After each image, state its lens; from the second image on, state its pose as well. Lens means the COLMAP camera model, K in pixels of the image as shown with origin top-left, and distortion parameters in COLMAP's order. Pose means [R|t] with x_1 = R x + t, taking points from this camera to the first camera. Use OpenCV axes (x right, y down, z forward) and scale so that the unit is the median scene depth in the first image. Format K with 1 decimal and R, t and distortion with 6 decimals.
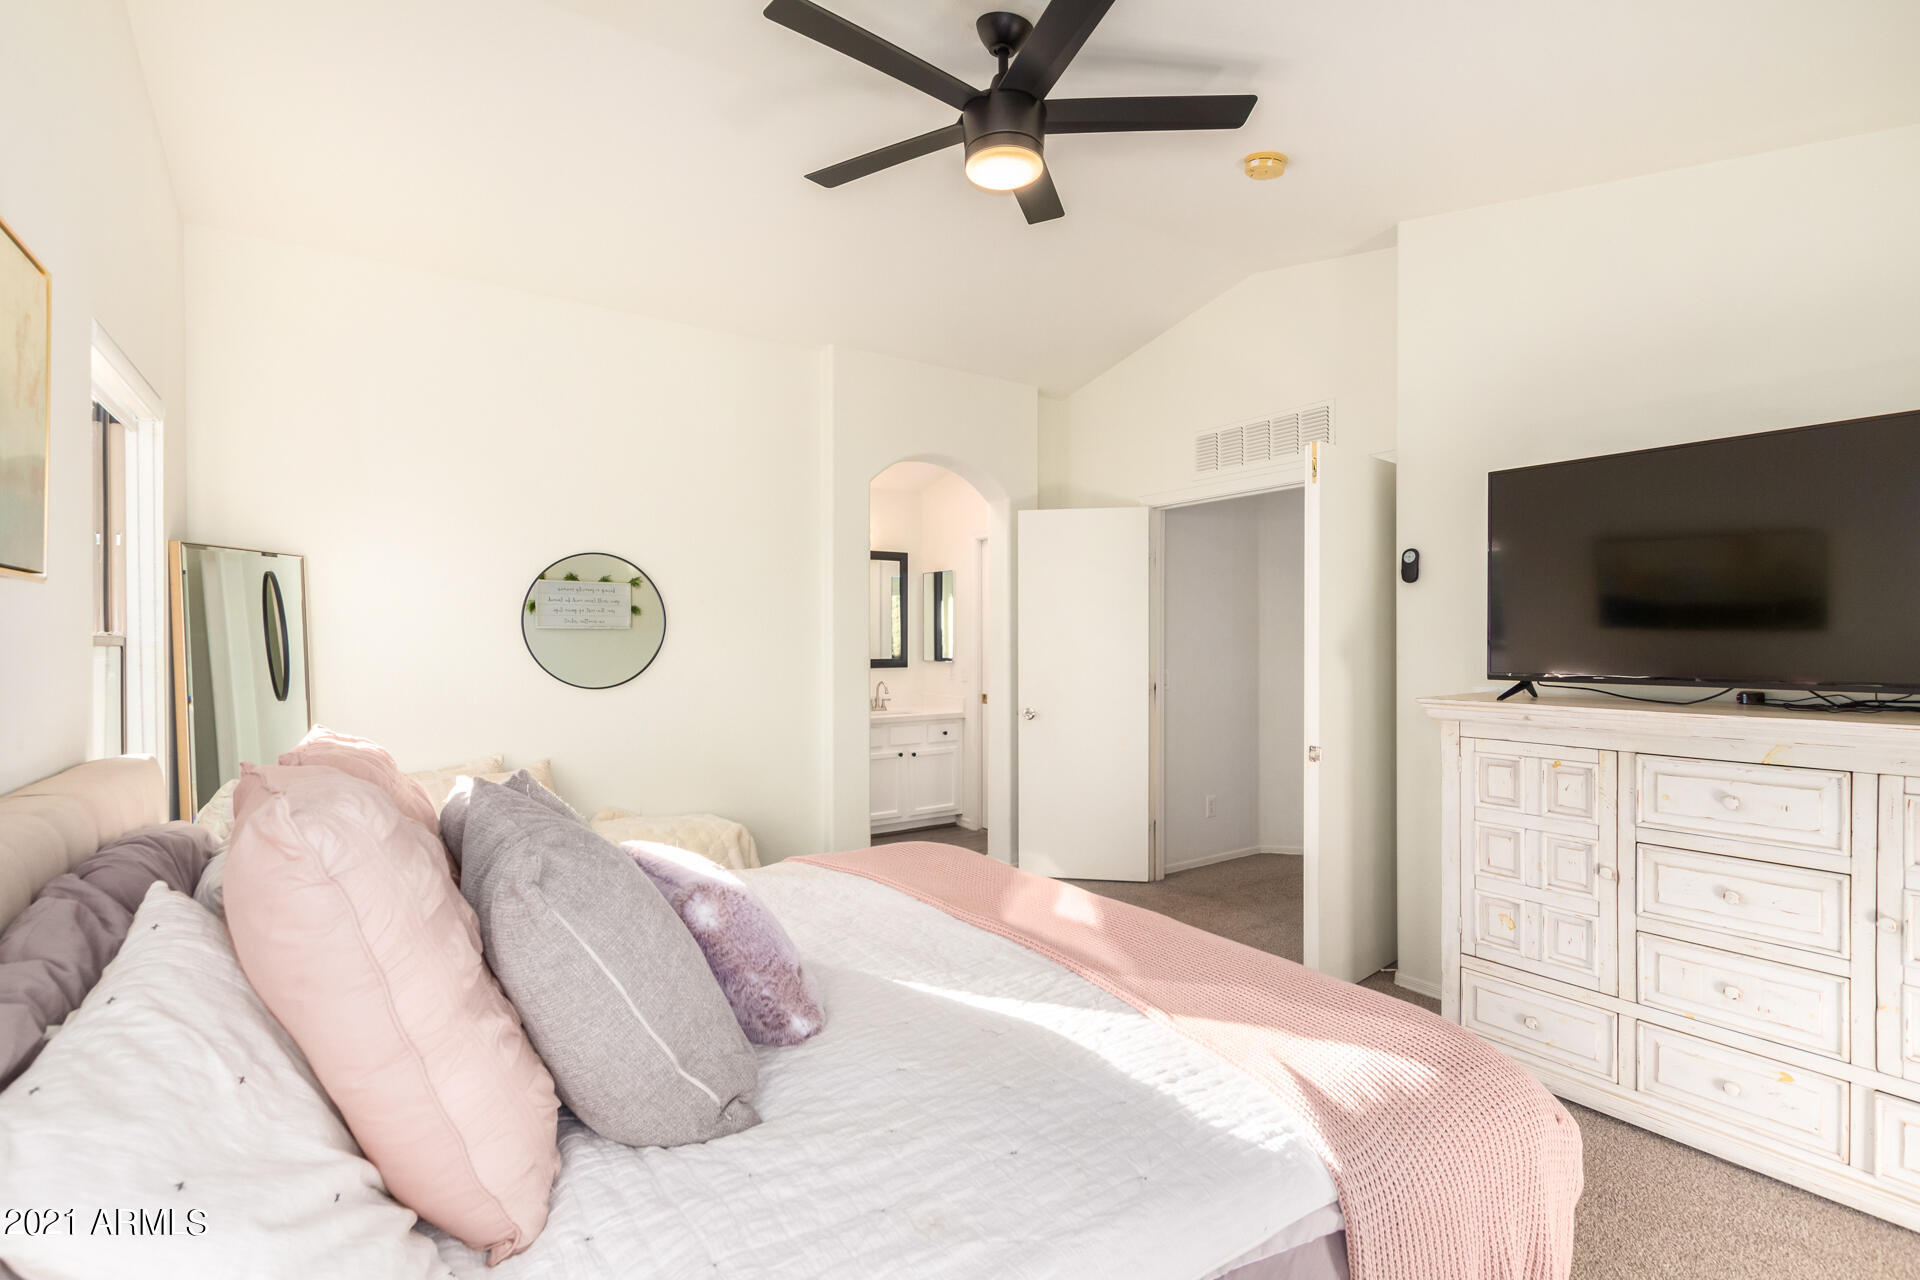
lens RADIAL K [[882.4, 0, 962.1], [0, 882.4, 645.8], [0, 0, 1]] dist [0.000588, 0.000082]
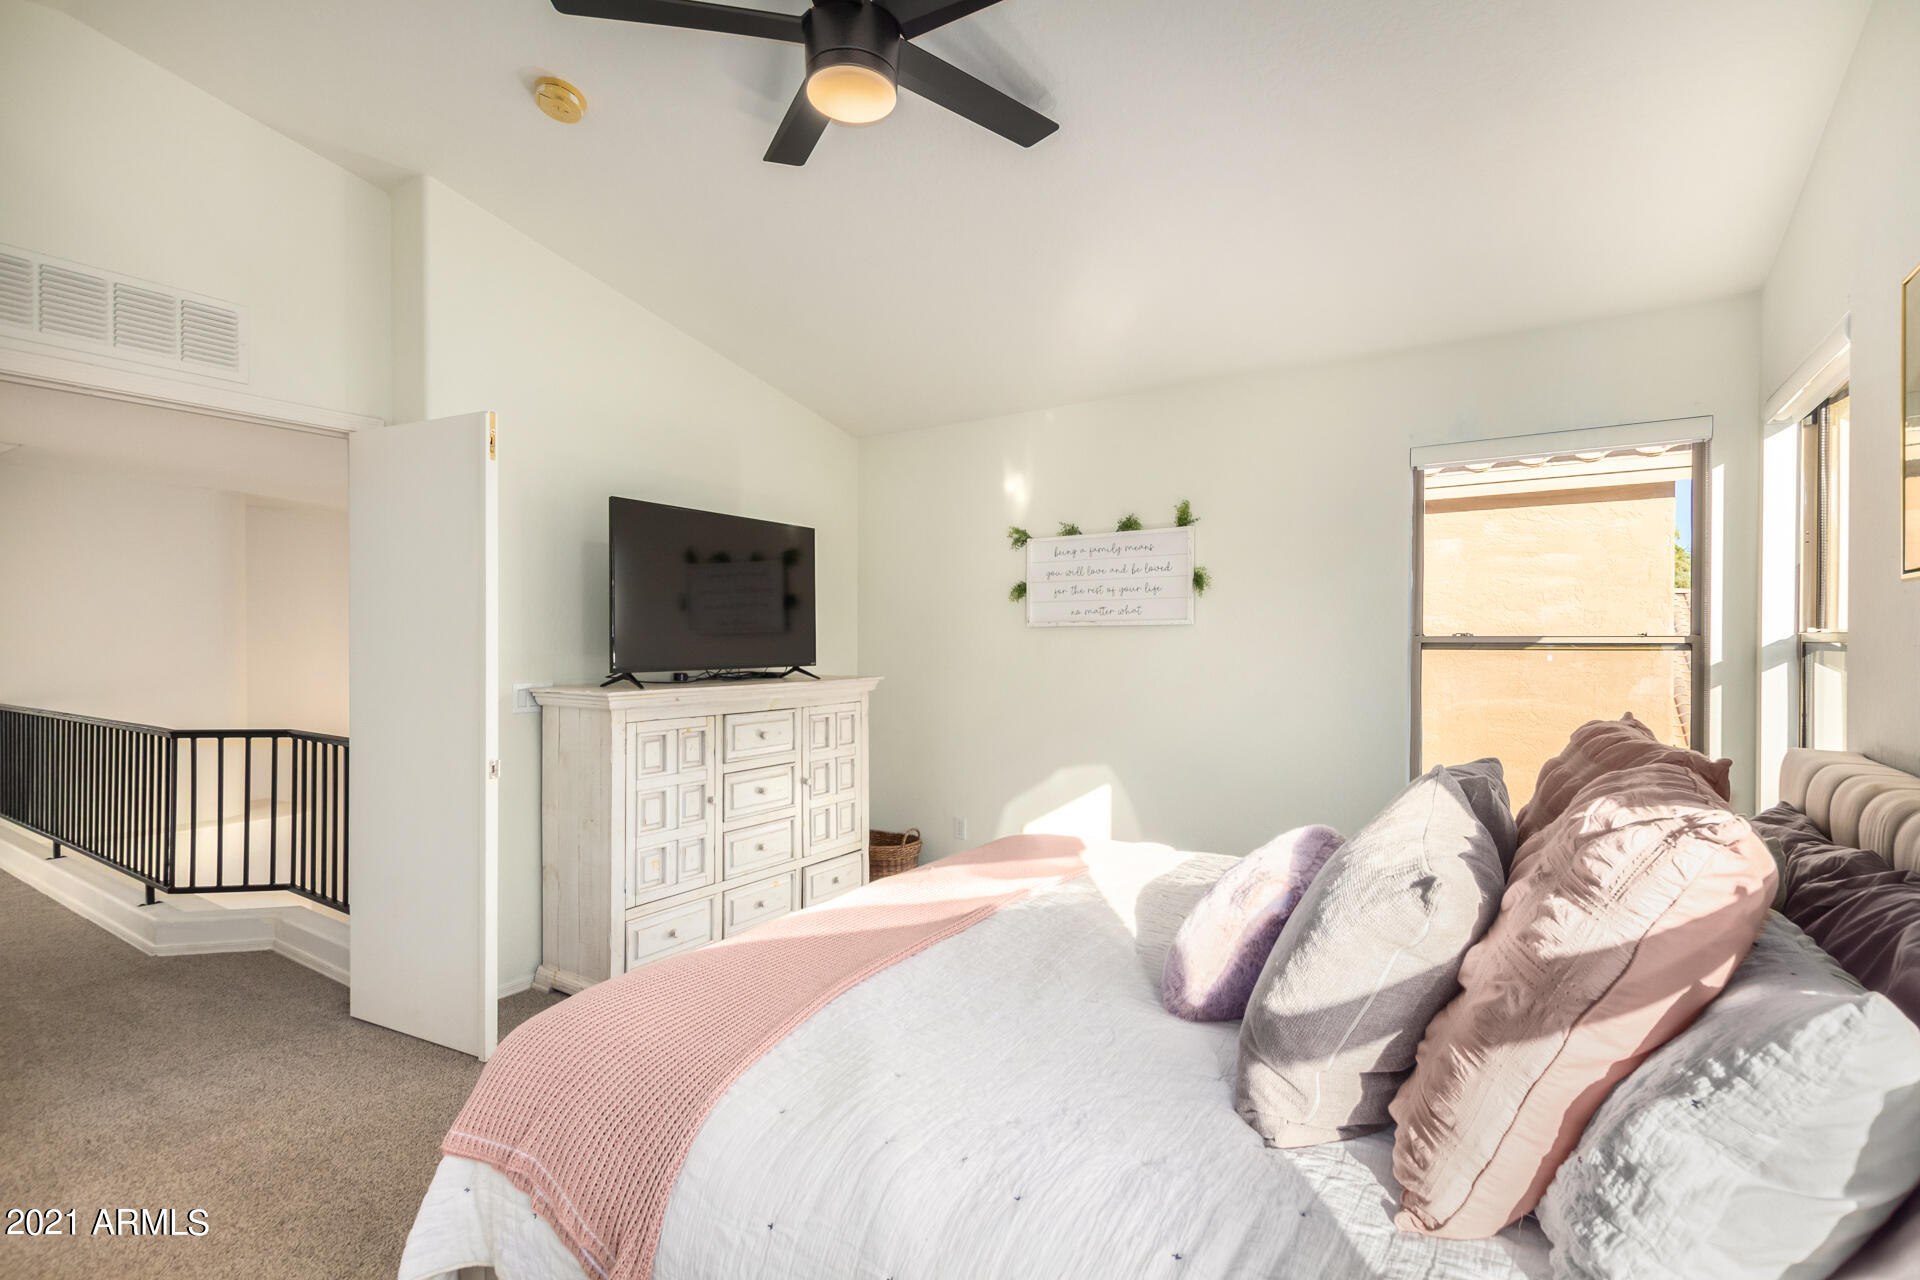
lens RADIAL K [[882.4, 0, 962.1], [0, 882.4, 645.8], [0, 0, 1]] dist [0.000588, 0.000082]
pose [[-0.376385, -0.008817, 0.926421, -0.738396], [0.002679, 0.999940, 0.010605, -0.010570], [-0.926460, 0.006473, -0.376339, 1.124985]]
